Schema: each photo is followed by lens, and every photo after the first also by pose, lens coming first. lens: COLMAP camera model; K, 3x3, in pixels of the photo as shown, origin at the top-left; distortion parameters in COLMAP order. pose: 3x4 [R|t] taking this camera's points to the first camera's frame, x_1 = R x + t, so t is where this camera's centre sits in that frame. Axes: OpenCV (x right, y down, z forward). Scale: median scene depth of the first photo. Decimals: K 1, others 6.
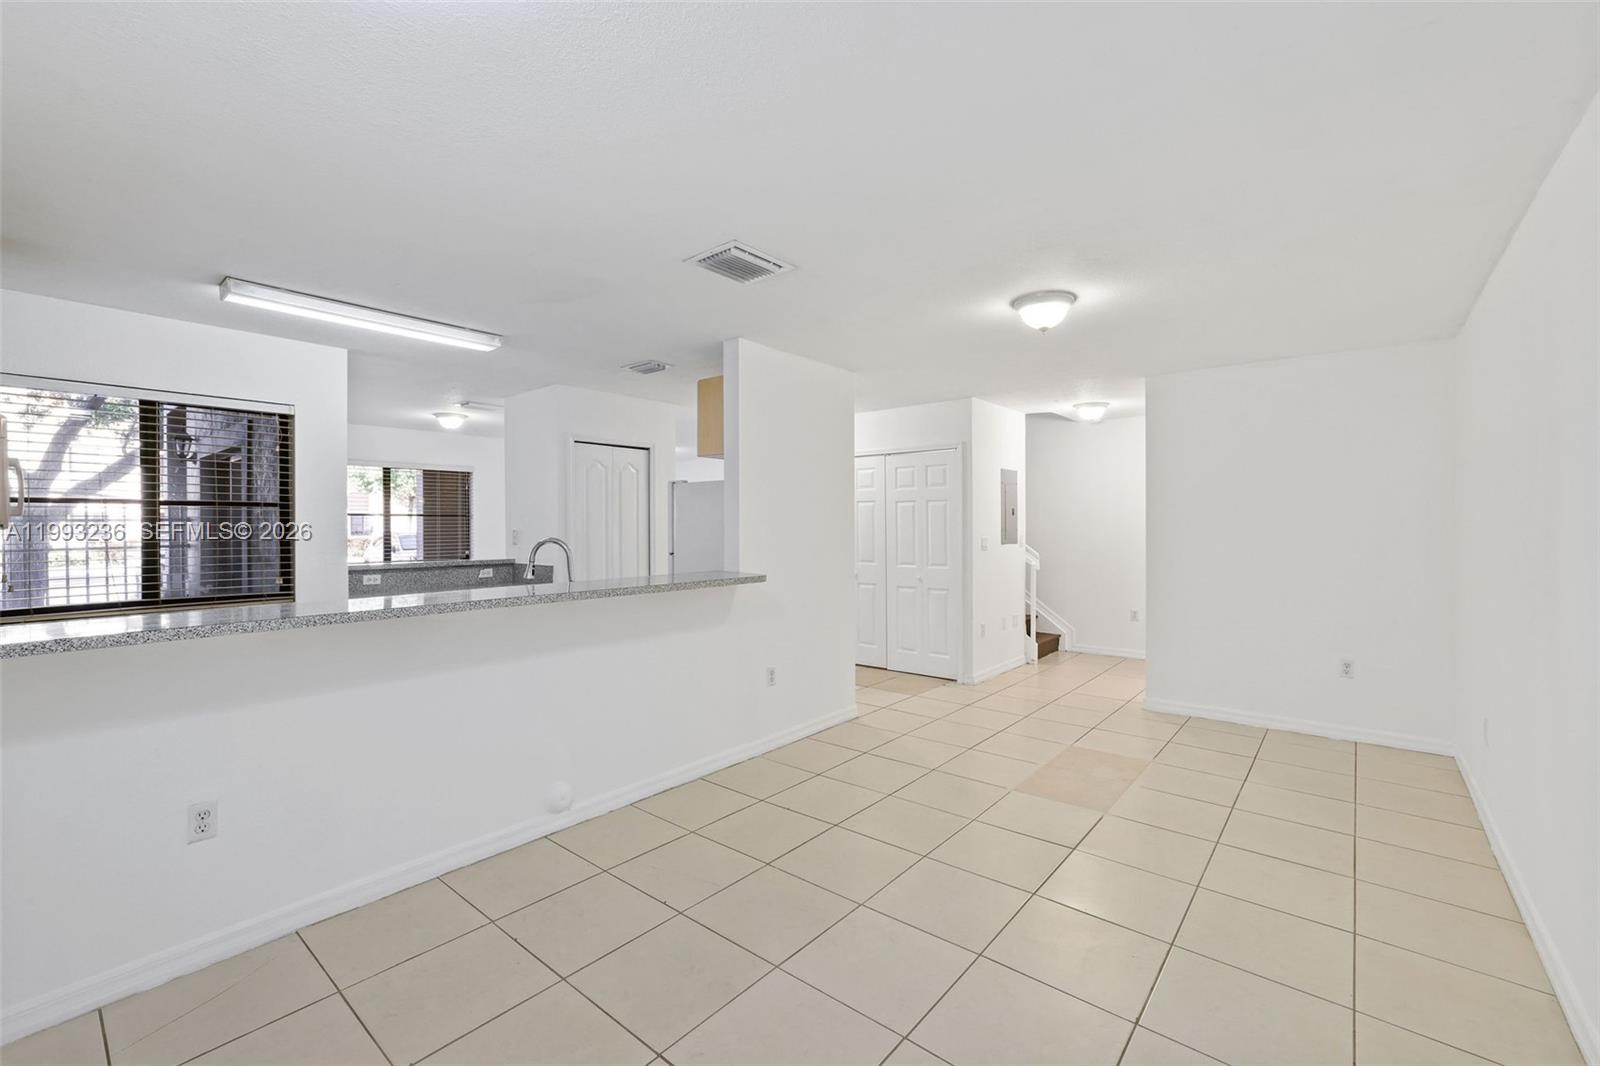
lens RADIAL K [[681.8, 0, 785.2], [0, 681.8, 526.7], [0, 0, 1]] dist [0.002459, 0.000625]
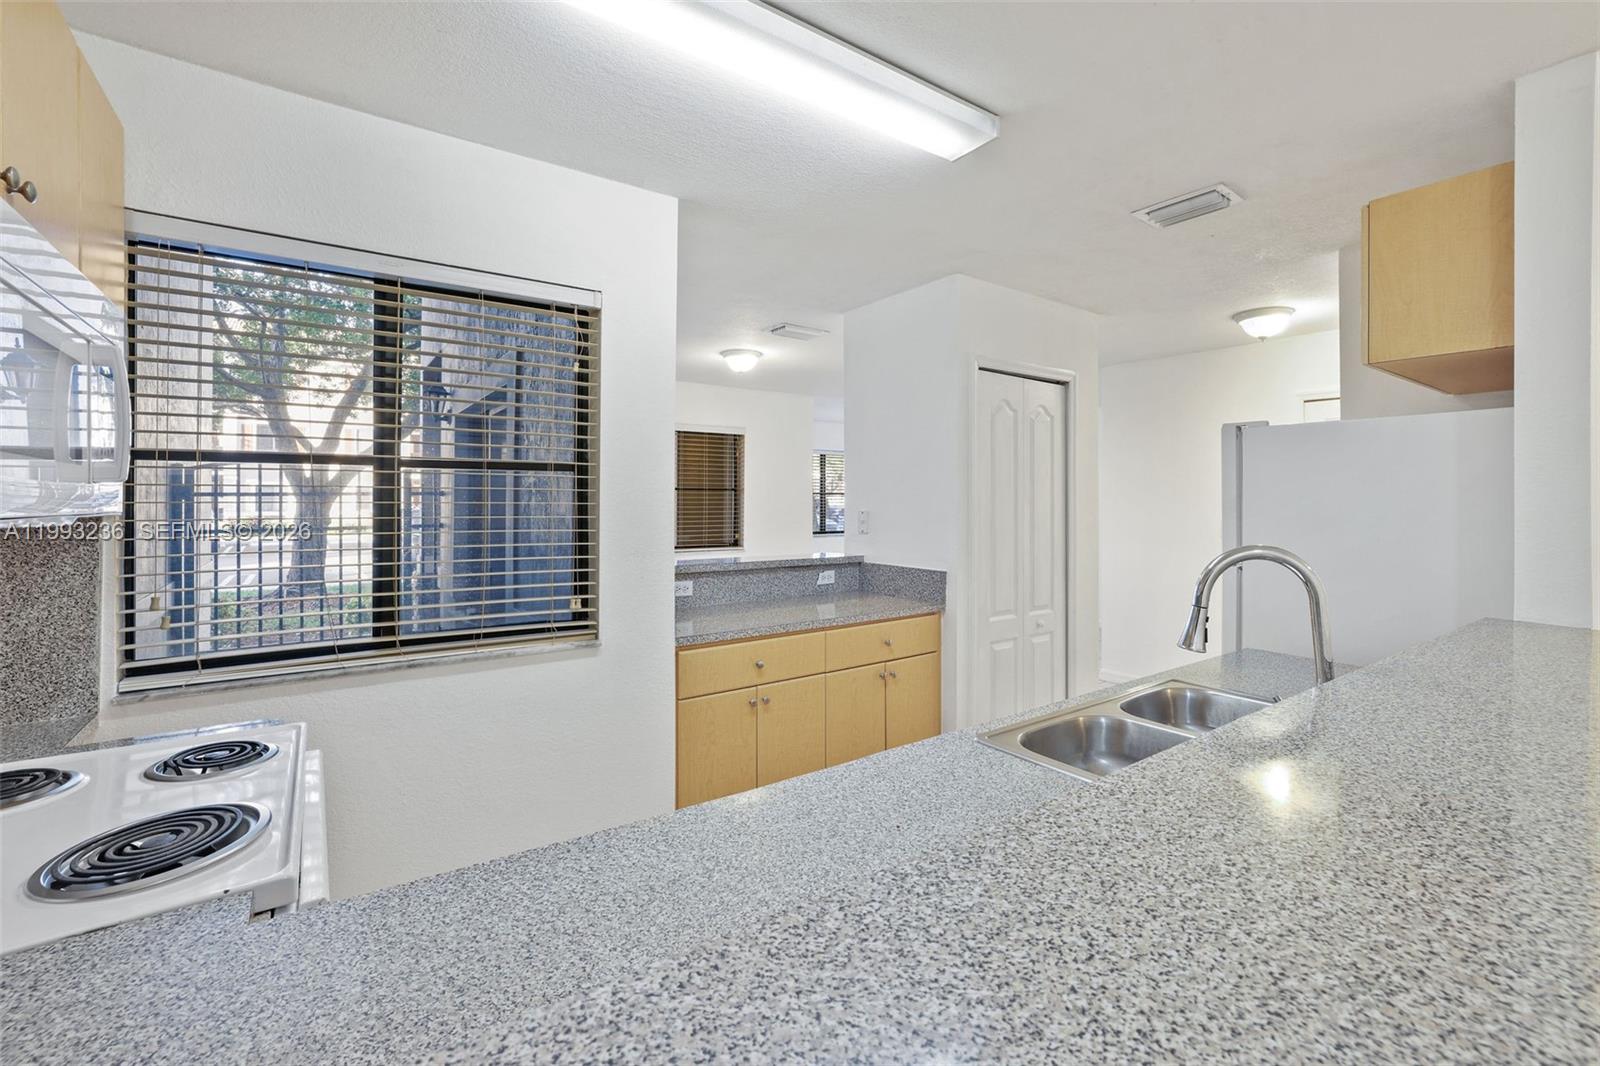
lens RADIAL K [[703.7, 0, 800.0], [0, 703.7, 493.2], [0, 0, 1]] dist [-0.001625, -0.000103]
pose [[0.969422, 0.005798, -0.245330, -0.313251], [-0.009207, 0.999876, -0.012753, -0.003547], [0.245225, 0.014622, 0.969356, 0.360555]]
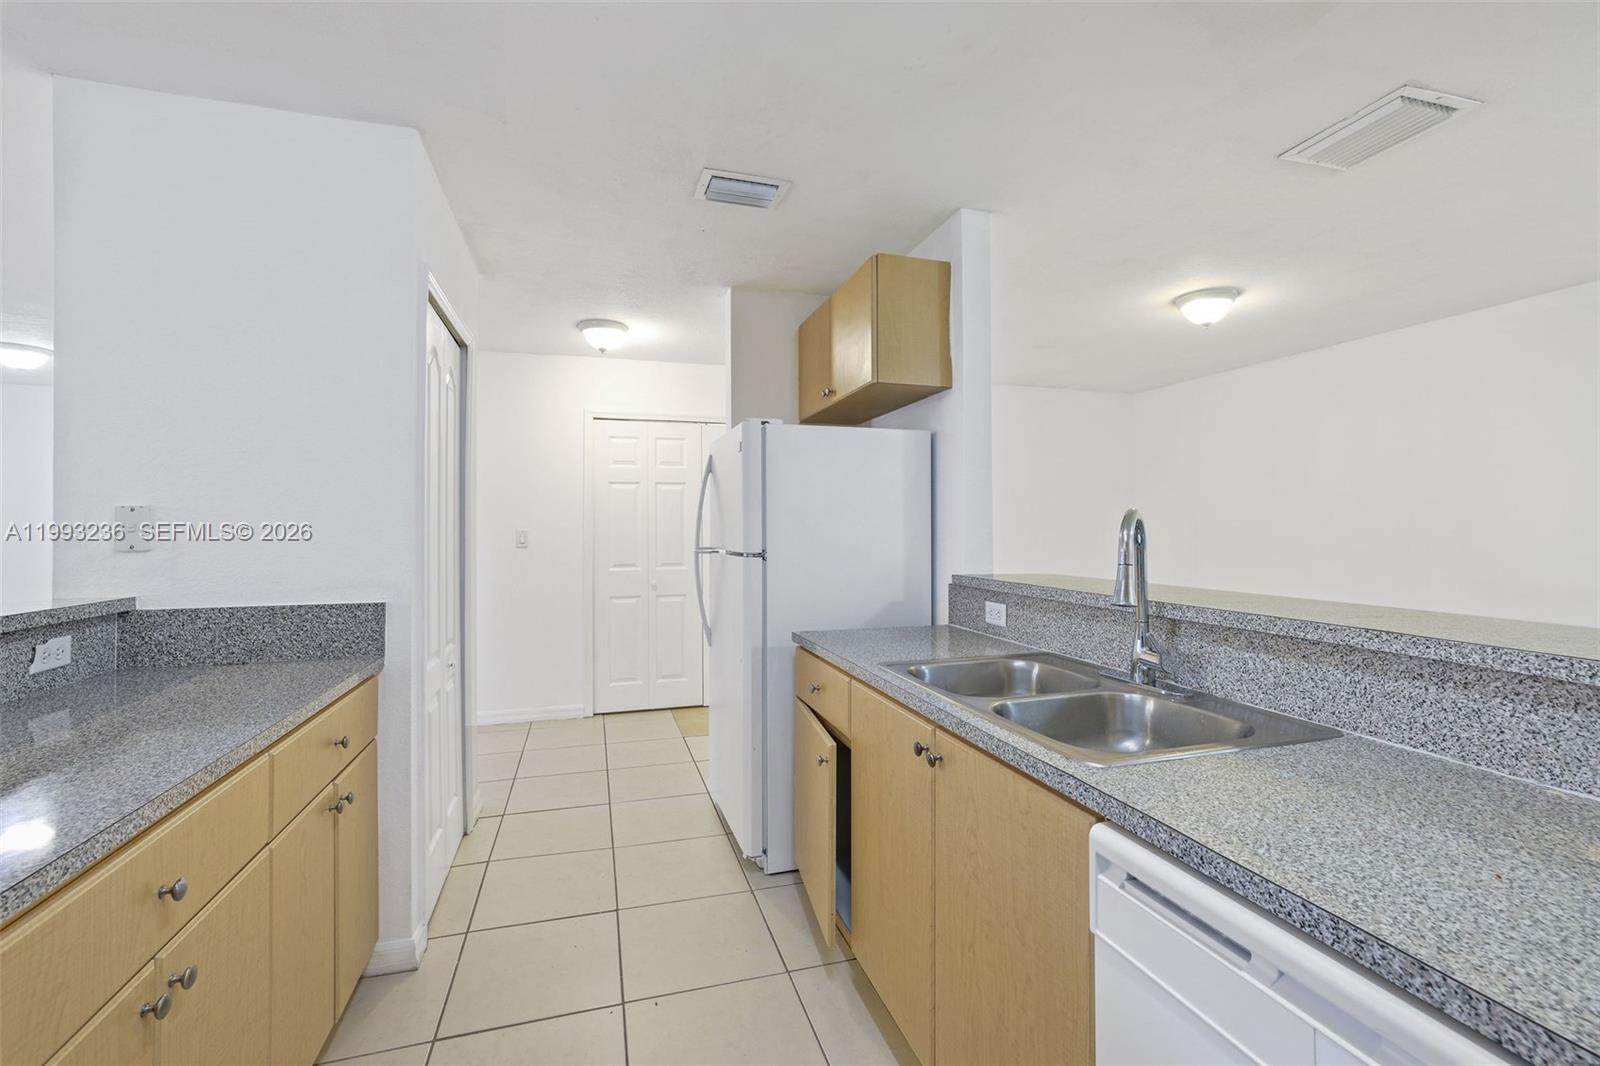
lens RADIAL K [[681.8, 0, 785.2], [0, 681.8, 526.7], [0, 0, 1]] dist [0.002459, 0.000625]
pose [[0.556931, 0.002410, 0.830555, -0.530692], [0.006848, 0.999948, -0.007494, 0.019613], [-0.830530, 0.009862, 0.556886, 0.609636]]
